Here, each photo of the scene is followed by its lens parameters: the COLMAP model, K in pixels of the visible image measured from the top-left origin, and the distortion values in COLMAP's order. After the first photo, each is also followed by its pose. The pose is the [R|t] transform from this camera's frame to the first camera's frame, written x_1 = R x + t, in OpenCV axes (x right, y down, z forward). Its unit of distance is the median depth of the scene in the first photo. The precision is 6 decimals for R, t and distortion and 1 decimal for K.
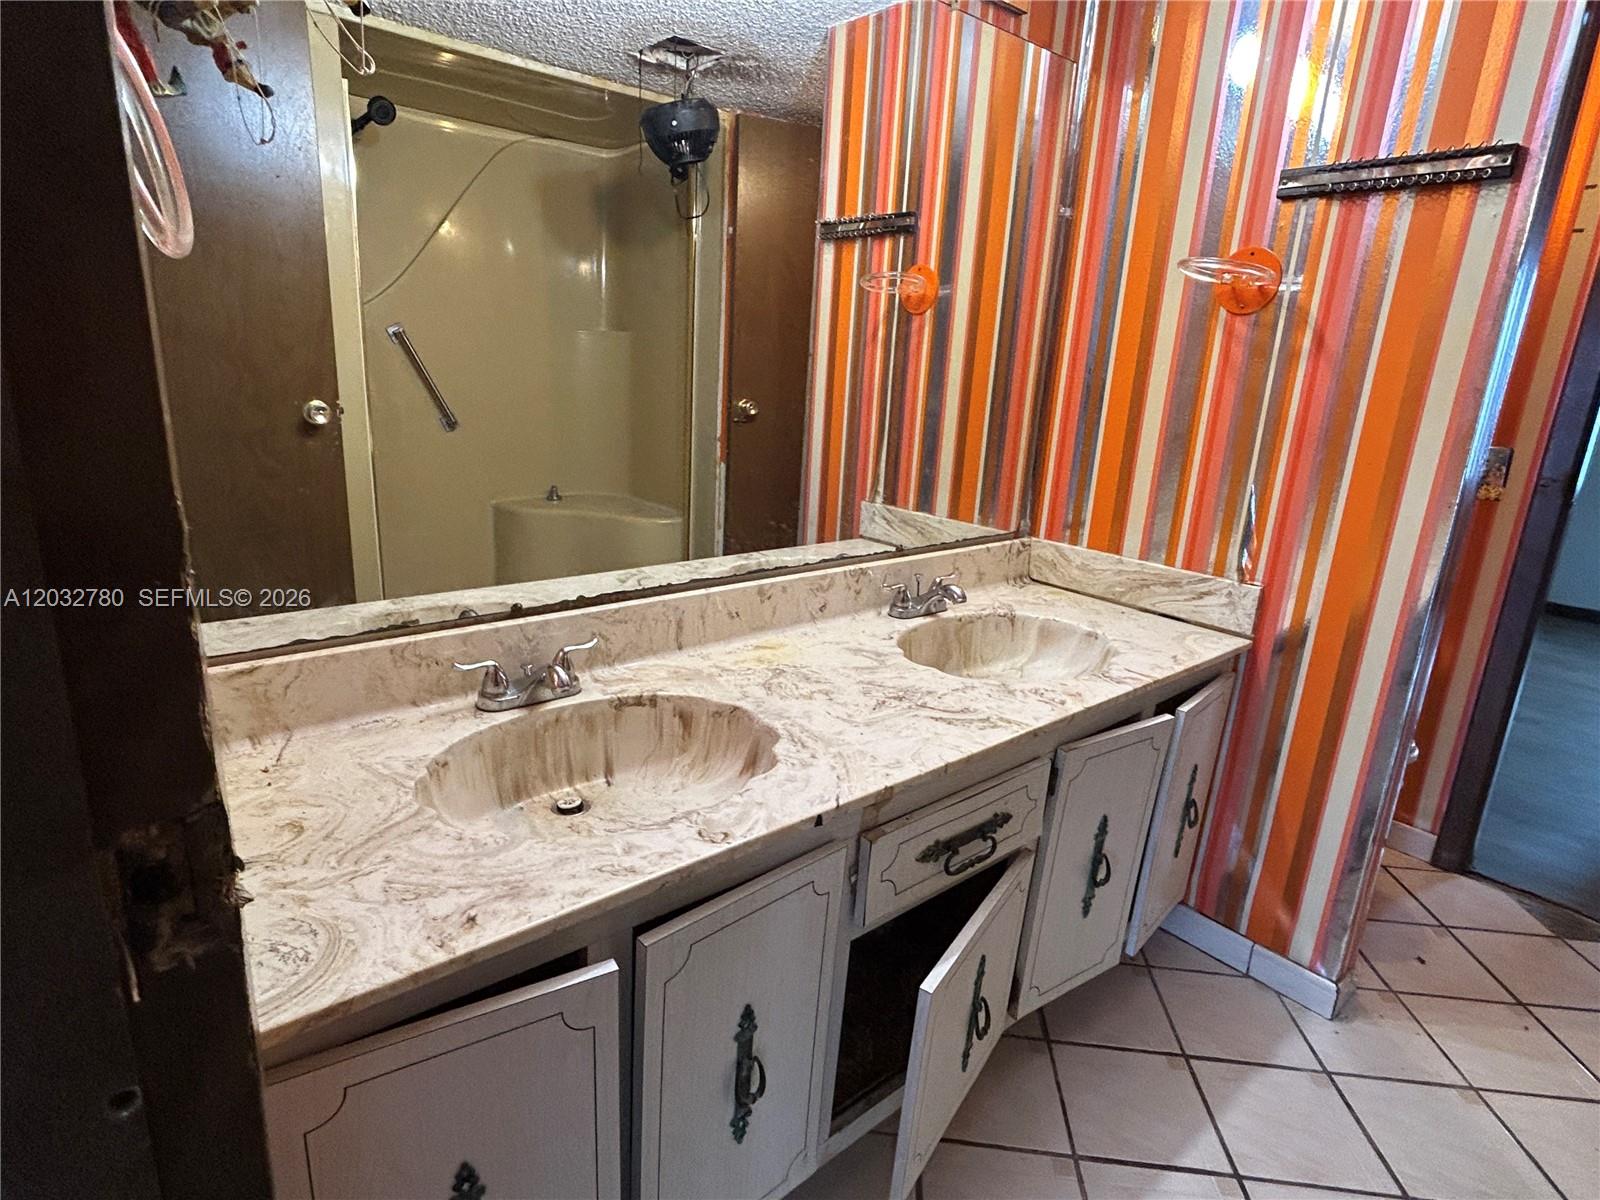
lens RADIAL K [[871.5, 0, 797.3], [0, 871.5, 597.4], [0, 0, 1]] dist [-0.010542, 0.007328]
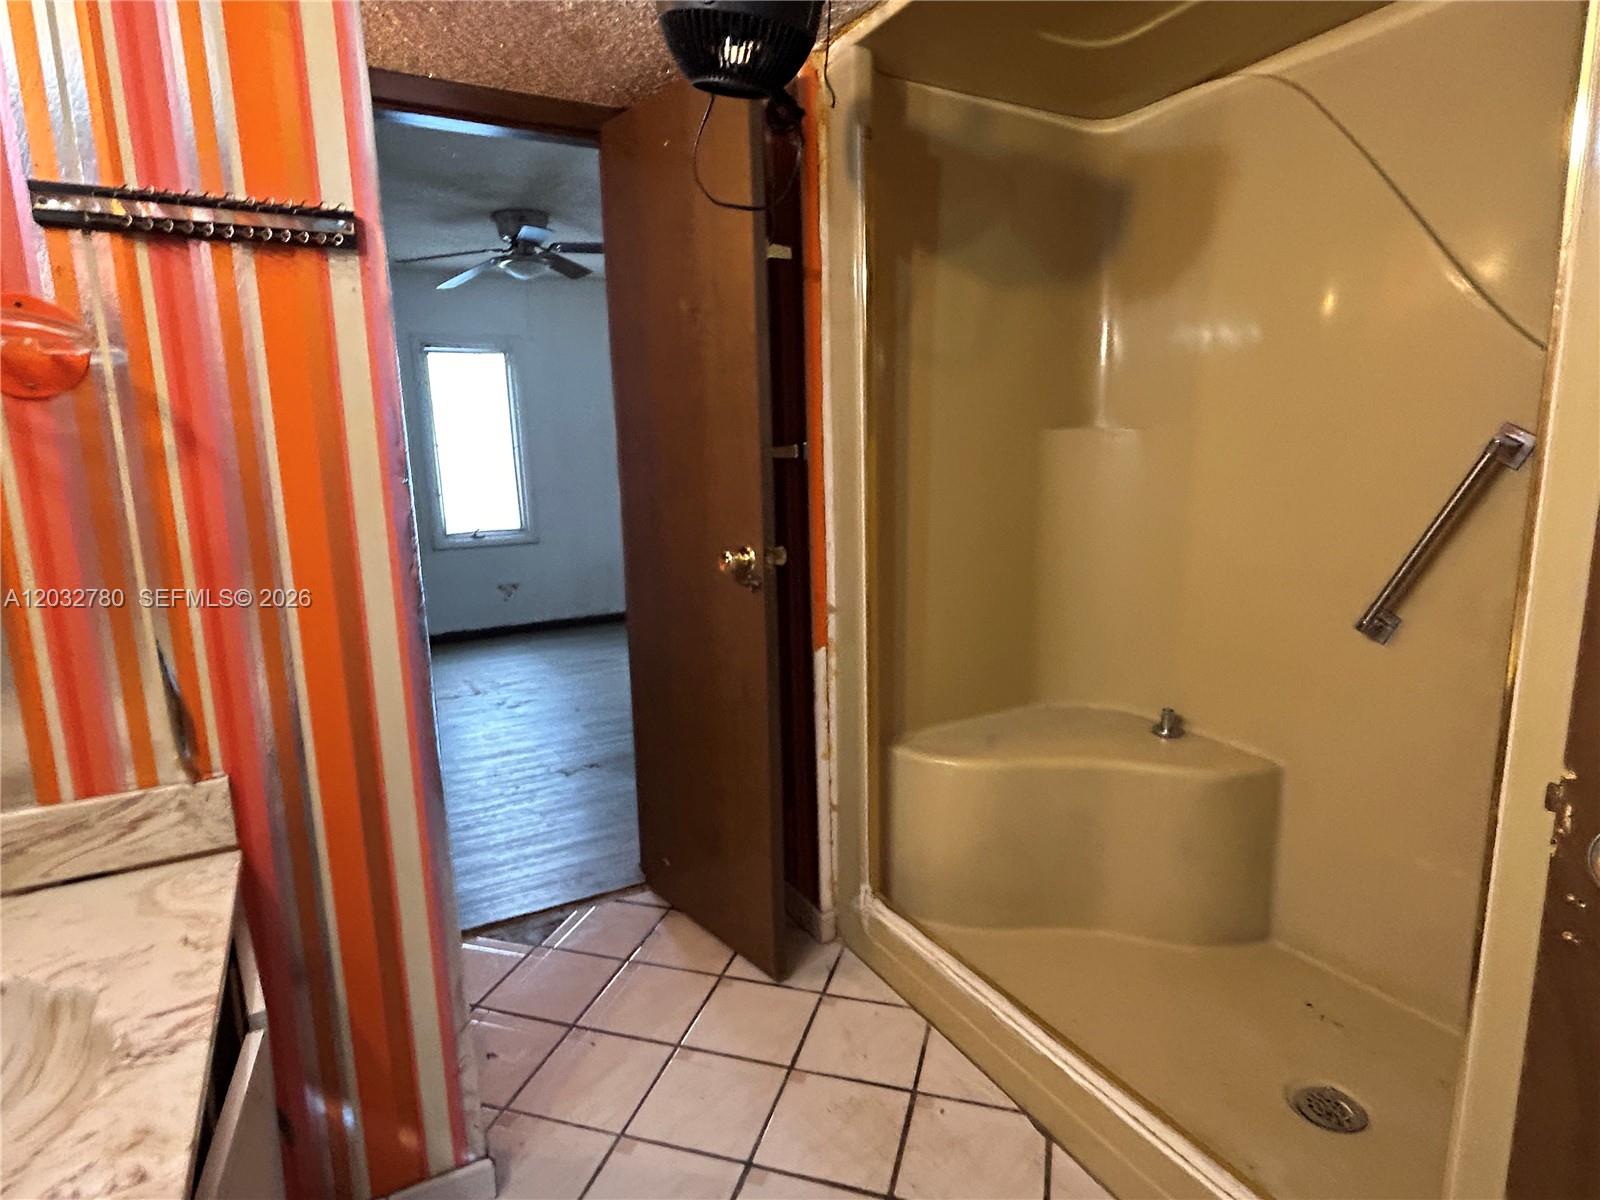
lens RADIAL K [[871.5, 0, 799.6], [0, 871.5, 607.4], [0, 0, 1]] dist [-0.010542, 0.007328]
pose [[0.202705, -0.235312, 0.950547, -0.012302], [0.290425, 0.941471, 0.171132, -0.137147], [-0.935181, 0.241373, 0.259181, 0.374434]]
